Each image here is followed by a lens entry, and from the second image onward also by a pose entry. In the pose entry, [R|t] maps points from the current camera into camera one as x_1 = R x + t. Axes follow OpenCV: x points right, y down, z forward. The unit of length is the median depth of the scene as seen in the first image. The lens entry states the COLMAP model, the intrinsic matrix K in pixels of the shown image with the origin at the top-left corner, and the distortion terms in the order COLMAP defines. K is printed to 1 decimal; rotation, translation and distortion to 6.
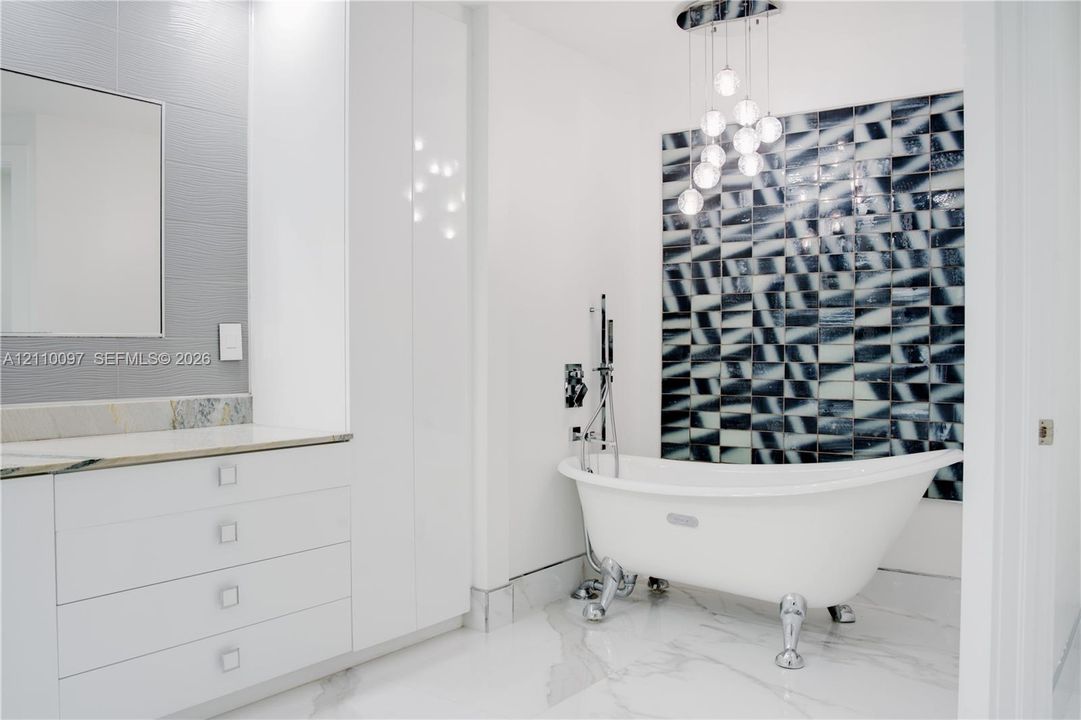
lens RADIAL K [[454.4, 0, 544.9], [0, 454.4, 358.8], [0, 0, 1]] dist [-0.003984, -0.000297]
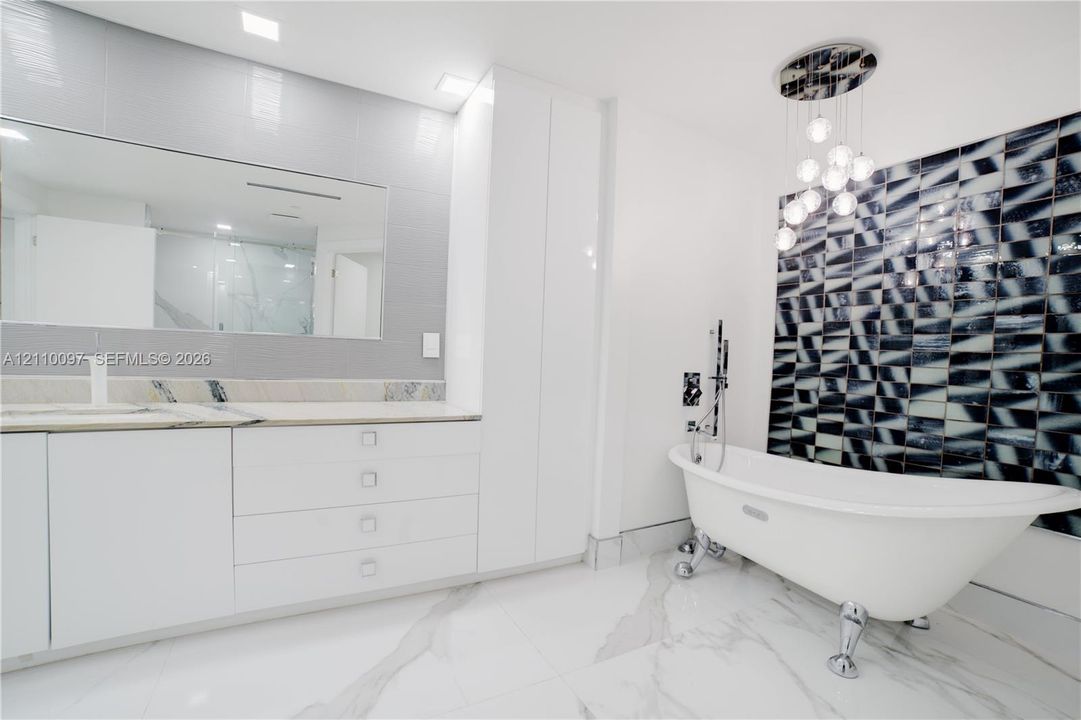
lens RADIAL K [[454.4, 0, 544.9], [0, 454.4, 358.8], [0, 0, 1]] dist [-0.003984, -0.000297]
pose [[0.792058, 0.035320, -0.609424, 0.565128], [-0.039202, 0.999207, 0.006961, -0.023780], [0.609186, 0.018377, 0.792814, -0.435632]]
